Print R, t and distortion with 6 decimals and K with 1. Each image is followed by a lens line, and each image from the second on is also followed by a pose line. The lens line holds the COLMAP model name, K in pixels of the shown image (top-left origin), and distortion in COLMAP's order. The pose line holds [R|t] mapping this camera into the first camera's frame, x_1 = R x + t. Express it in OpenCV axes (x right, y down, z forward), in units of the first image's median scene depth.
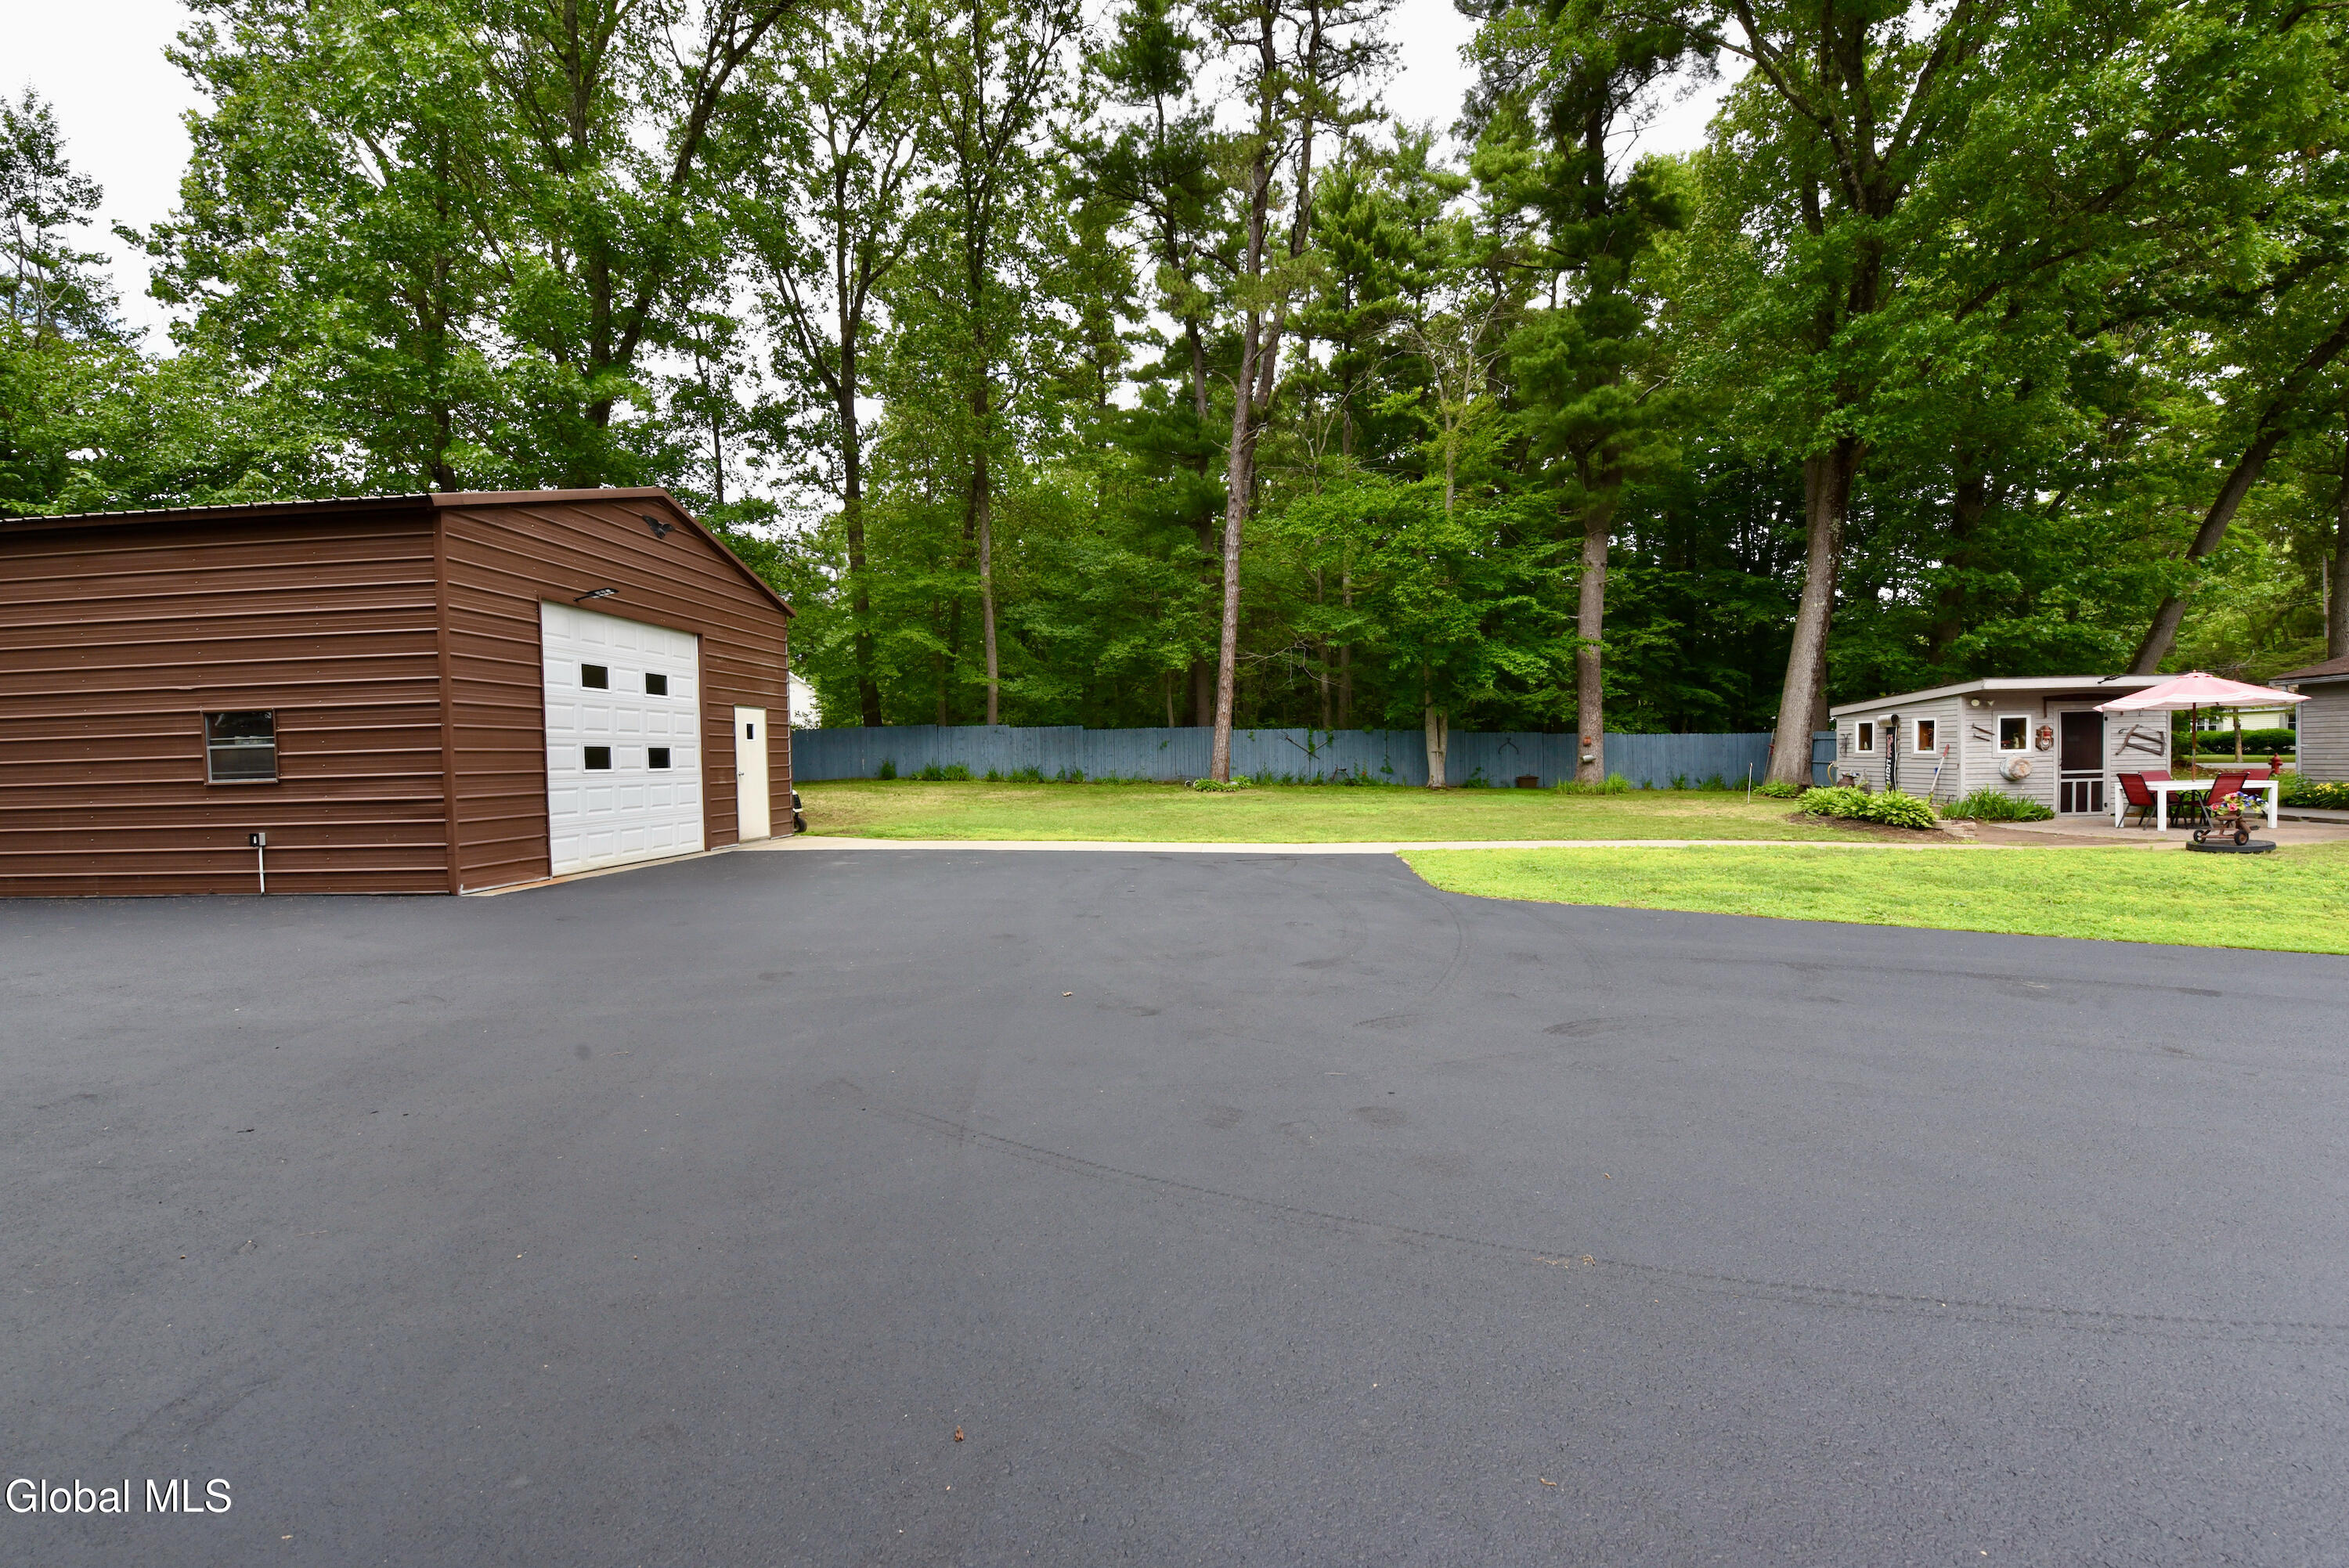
lens RADIAL K [[960.8, 0, 1176.8], [0, 960.8, 772.4], [0, 0, 1]] dist [-0.013755, -0.003484]
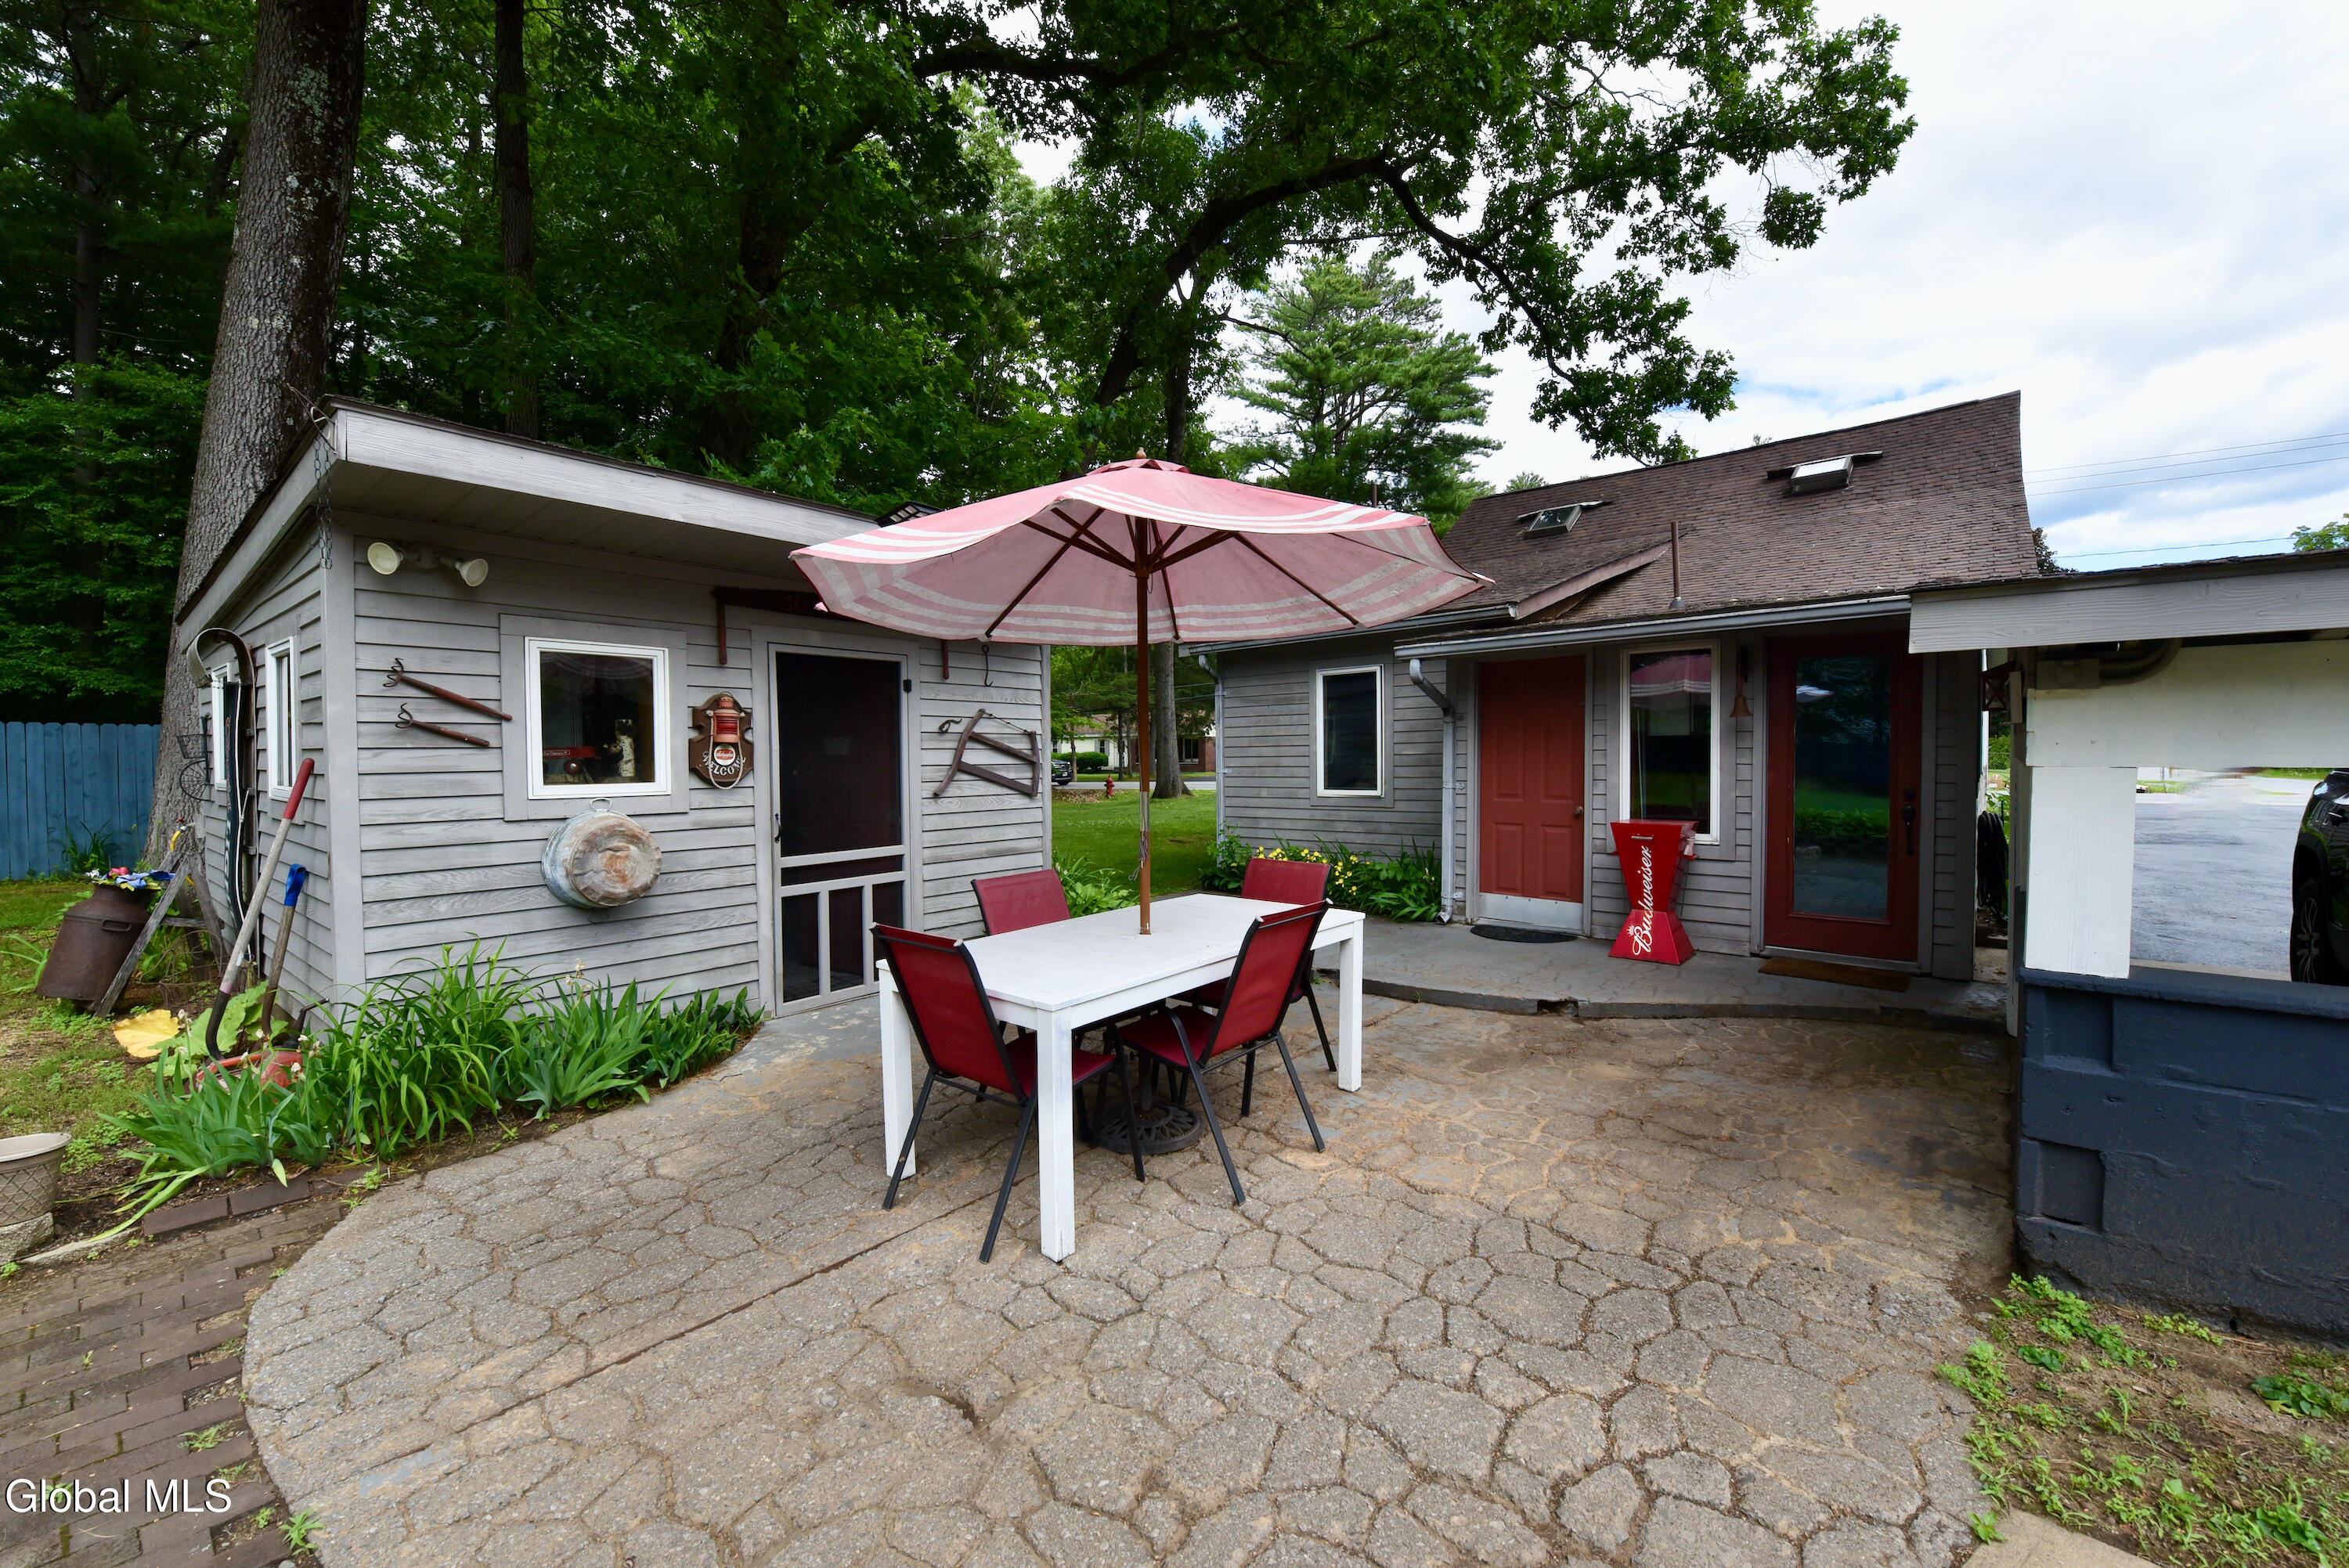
lens RADIAL K [[960.8, 0, 1173.7], [0, 960.8, 781.3], [0, 0, 1]] dist [-0.013755, -0.003484]
pose [[0.569556, -0.004622, 0.821939, 0.574822], [0.011003, 0.999937, -0.002001, -0.017033], [-0.821879, 0.010184, 0.569572, 0.555180]]
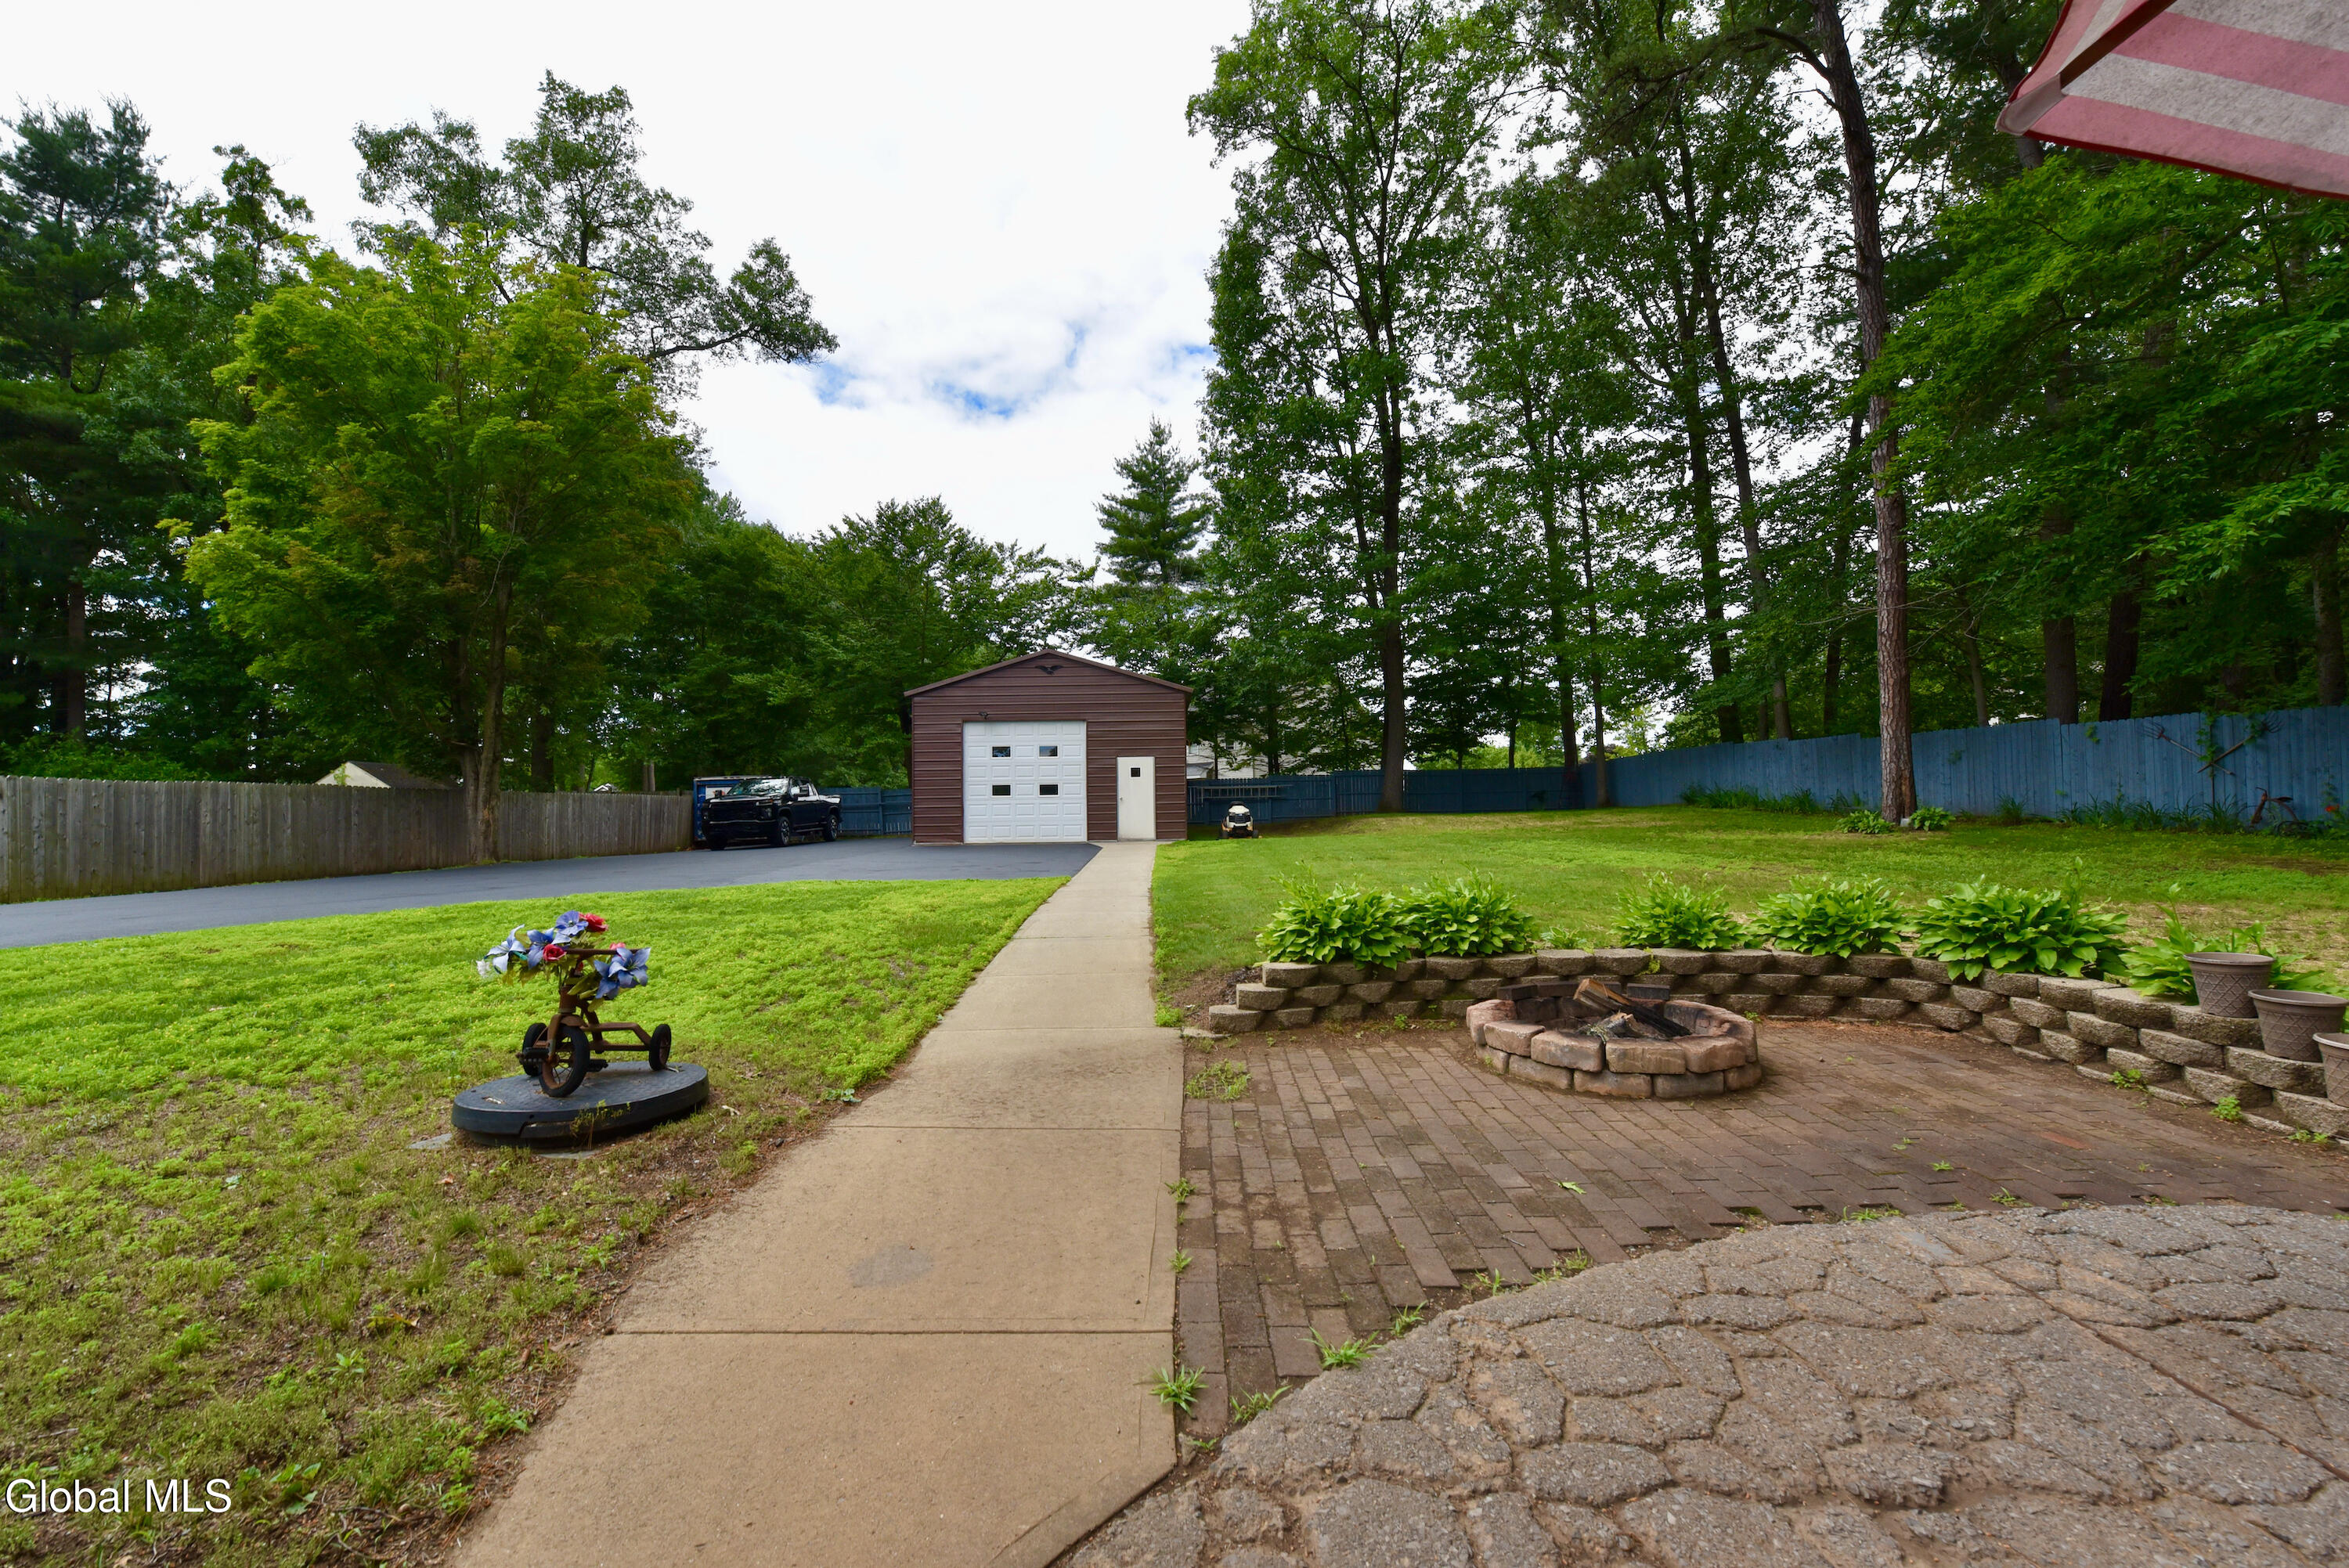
lens RADIAL K [[960.8, 0, 1171.1], [0, 960.8, 779.2], [0, 0, 1]] dist [-0.013755, -0.003484]
pose [[0.084438, -0.014042, -0.996330, 0.729904], [-0.002414, 0.999895, -0.014297, -0.005042], [0.996426, 0.003613, 0.084395, 0.569330]]
